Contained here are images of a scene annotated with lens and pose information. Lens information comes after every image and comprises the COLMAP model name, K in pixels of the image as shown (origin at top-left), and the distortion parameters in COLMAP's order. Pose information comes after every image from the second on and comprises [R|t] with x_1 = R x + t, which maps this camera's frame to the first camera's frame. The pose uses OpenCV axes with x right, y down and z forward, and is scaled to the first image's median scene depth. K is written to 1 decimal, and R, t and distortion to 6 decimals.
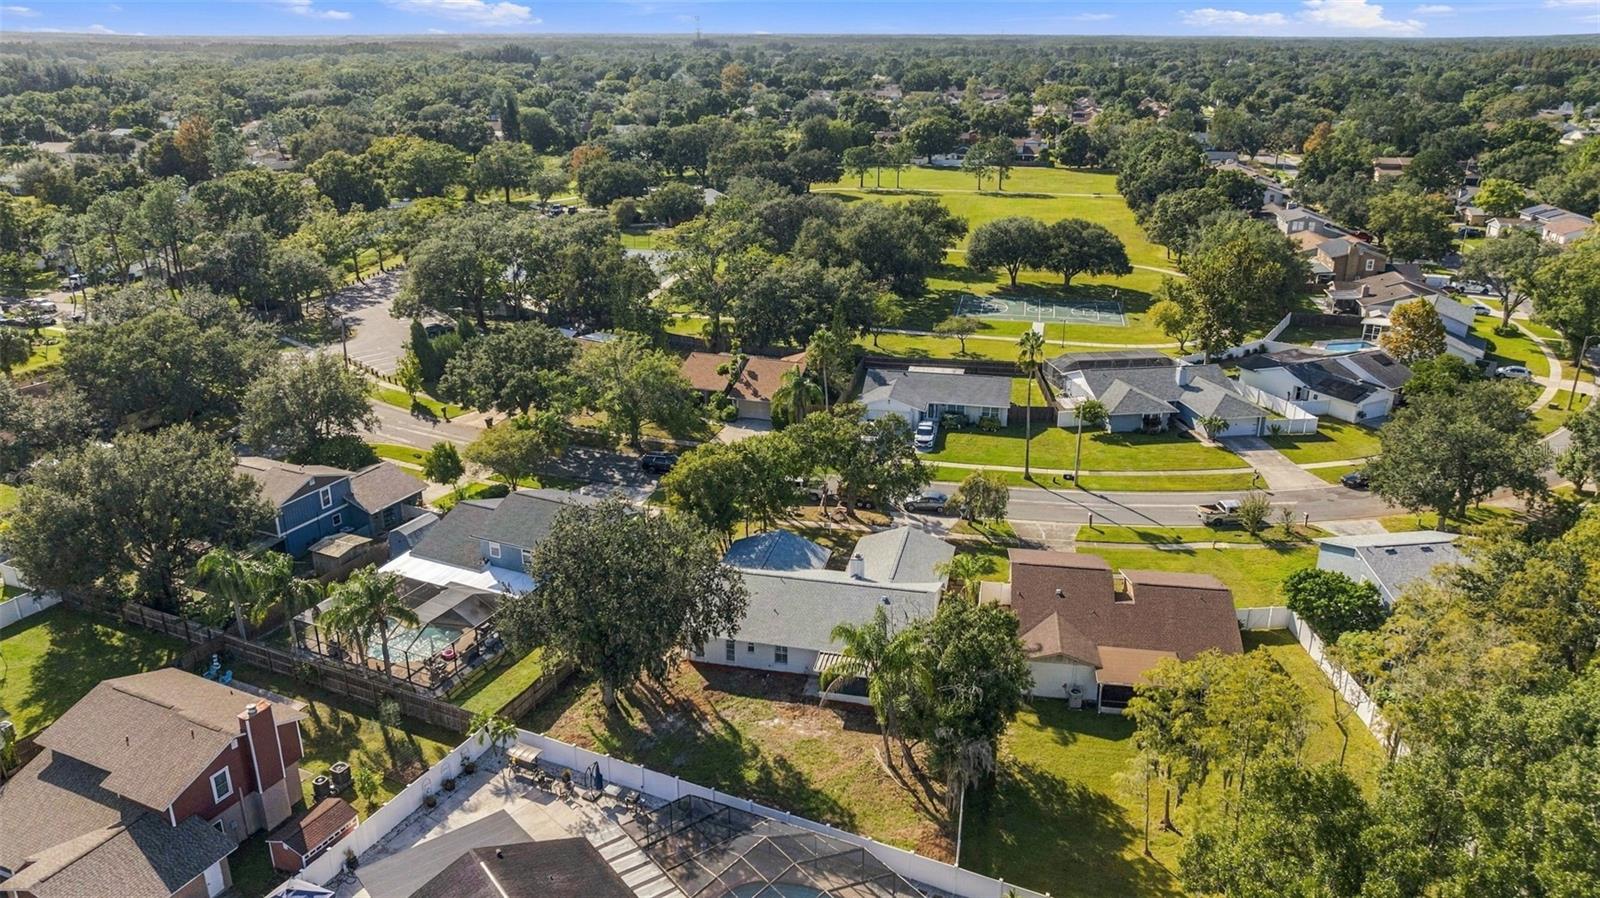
lens RADIAL K [[1093.3, 0, 800.0], [0, 1093.3, 449.0], [0, 0, 1]] dist [-0.023385, -0.000561]
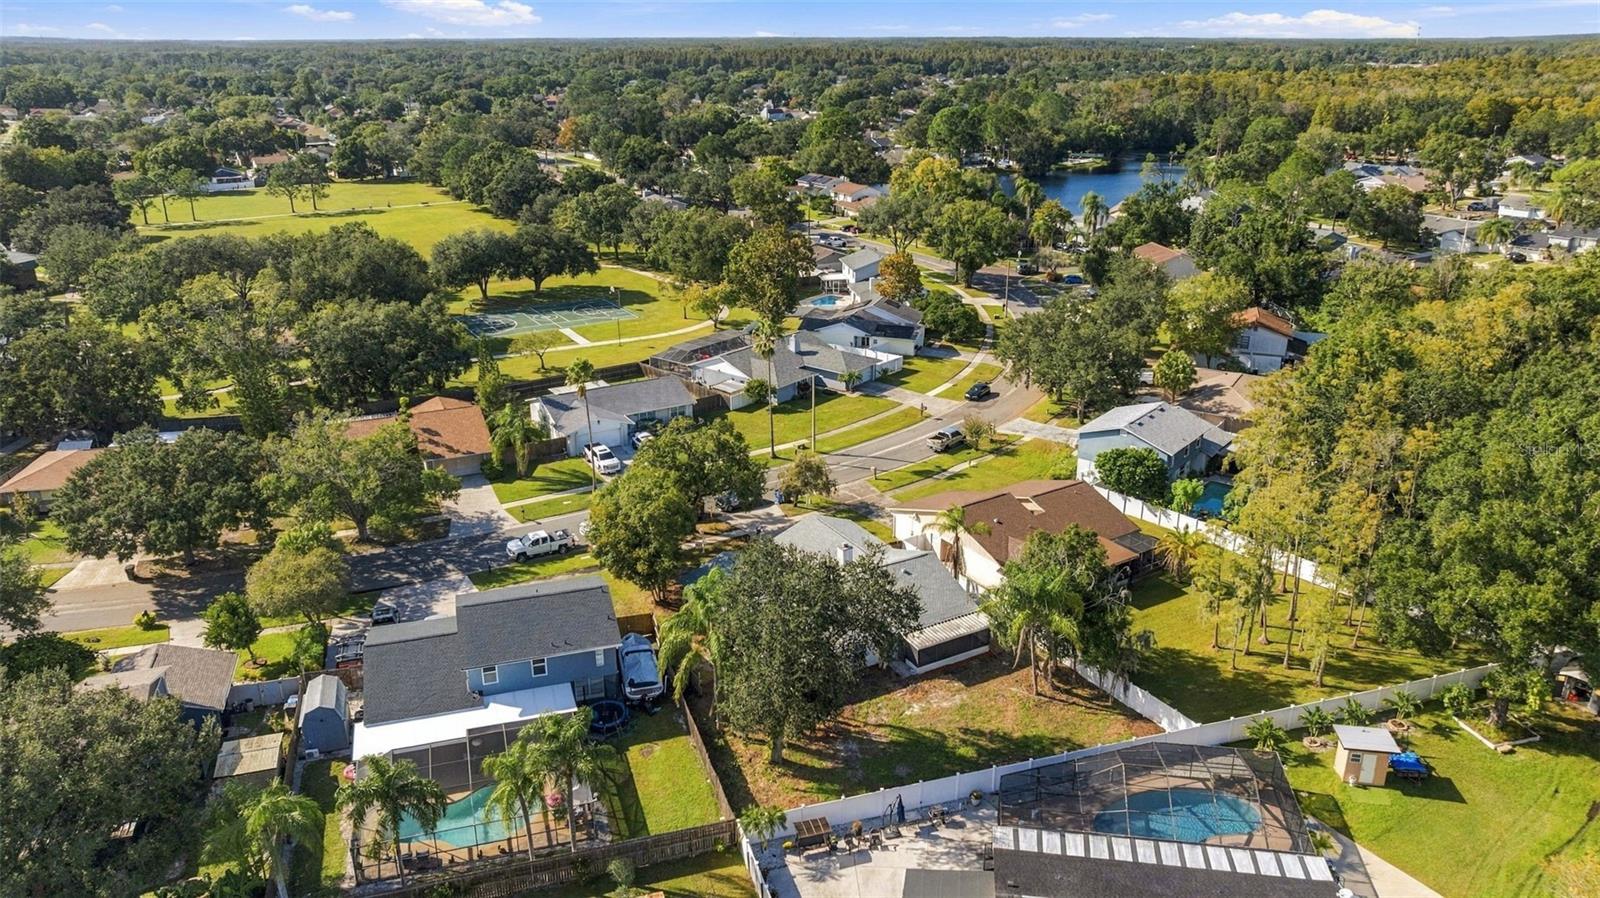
lens RADIAL K [[1093.3, 0, 800.0], [0, 1093.3, 449.0], [0, 0, 1]] dist [-0.023385, -0.000561]
pose [[0.724777, -0.232630, 0.648523, -0.267233], [0.235373, 0.968245, 0.084269, -0.036935], [-0.647532, 0.091568, 0.756517, 0.098725]]
